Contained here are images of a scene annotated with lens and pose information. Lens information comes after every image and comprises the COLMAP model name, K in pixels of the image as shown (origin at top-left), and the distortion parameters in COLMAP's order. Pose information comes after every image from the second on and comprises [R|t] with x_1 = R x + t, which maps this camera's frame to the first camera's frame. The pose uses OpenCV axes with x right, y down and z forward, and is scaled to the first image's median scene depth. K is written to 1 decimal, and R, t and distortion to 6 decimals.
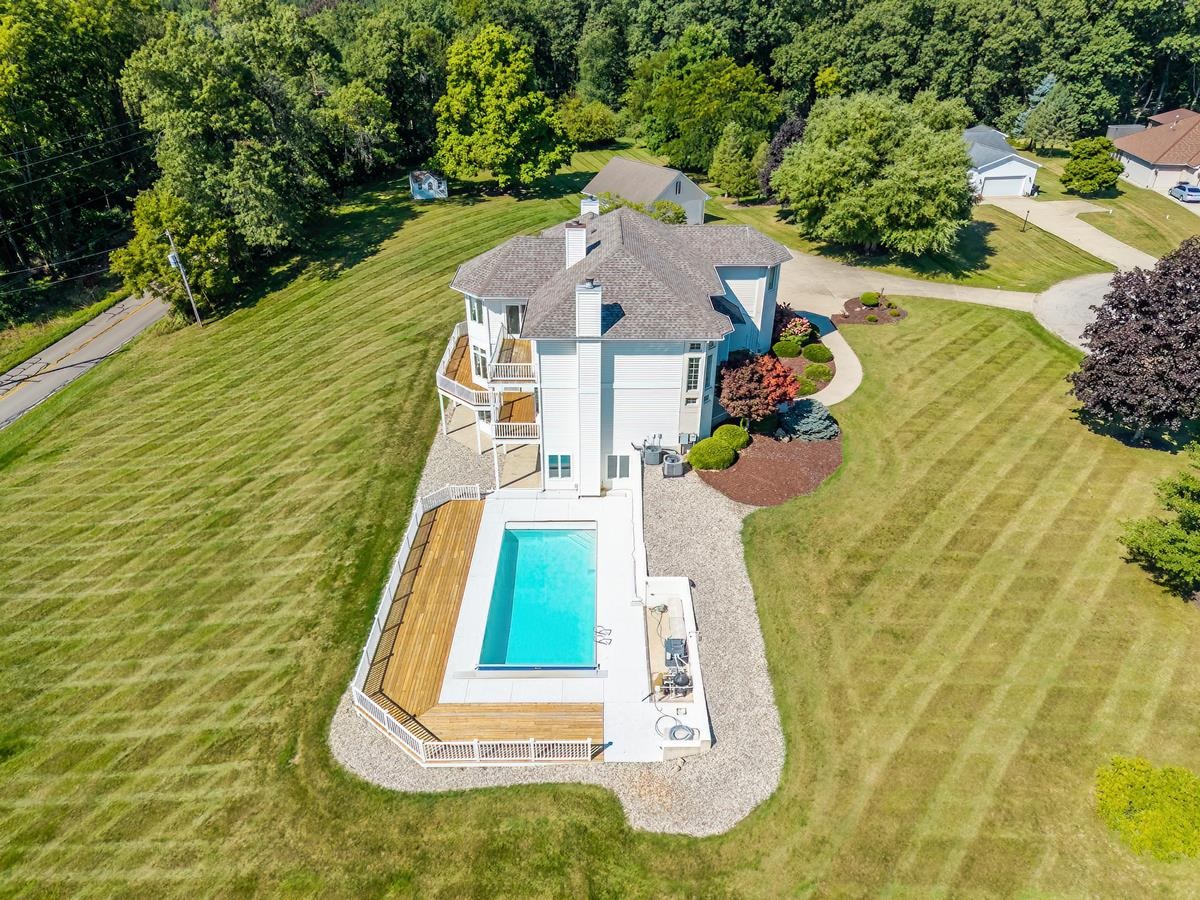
lens RADIAL K [[800.6, 0, 600.0], [0, 800.6, 450.0], [0, 0, 1]] dist [0.029783, -0.018792]
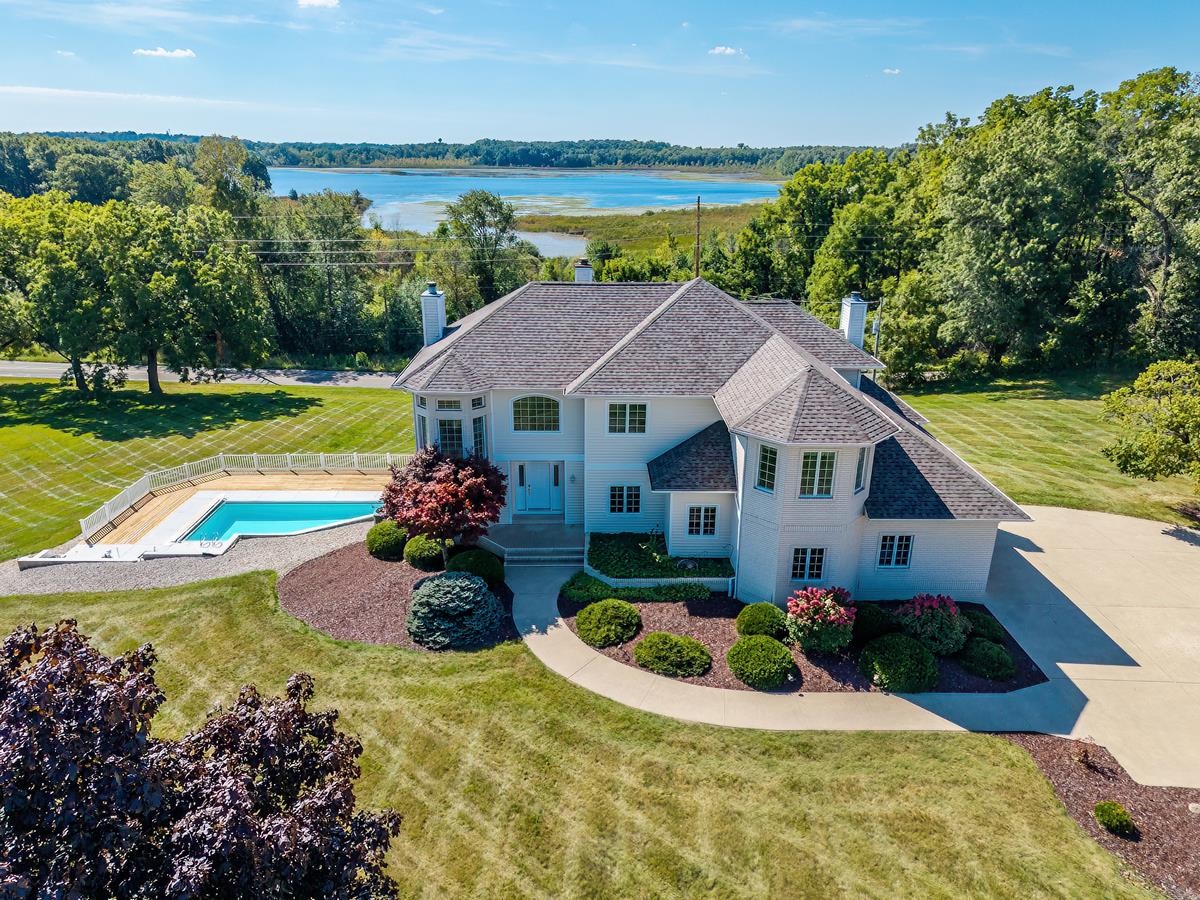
lens RADIAL K [[800.6, 0, 600.0], [0, 800.6, 450.0], [0, 0, 1]] dist [0.029783, -0.018792]
pose [[0.007351, 0.339512, -0.940573, 0.464090], [-0.506132, 0.812480, 0.289320, -0.213225], [0.862425, 0.473927, 0.177810, 0.553377]]
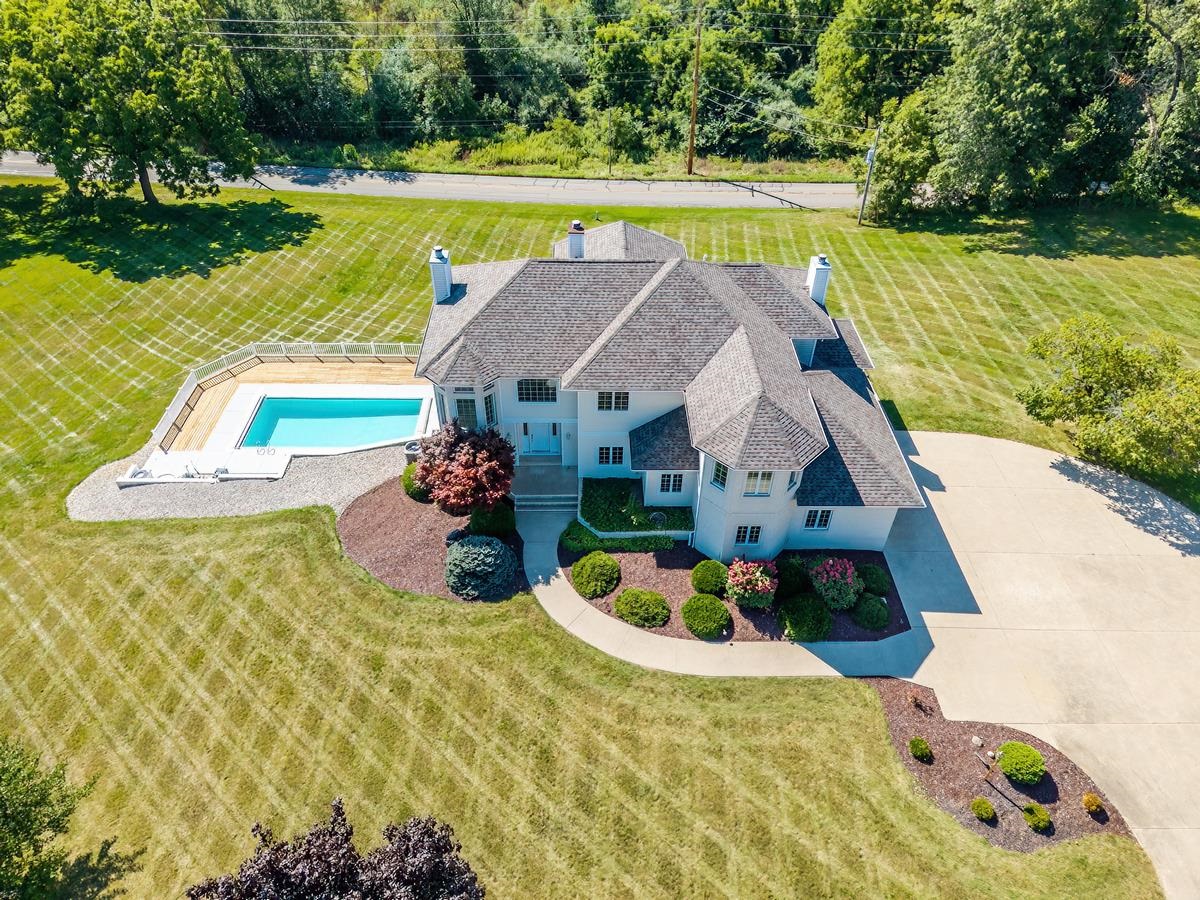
lens RADIAL K [[800.6, 0, 600.0], [0, 800.6, 450.0], [0, 0, 1]] dist [0.029783, -0.018792]
pose [[0.009286, 0.648053, -0.761539, 0.468211], [-0.511267, 0.657578, 0.553351, -0.359145], [0.859372, 0.384212, 0.337434, 0.471542]]
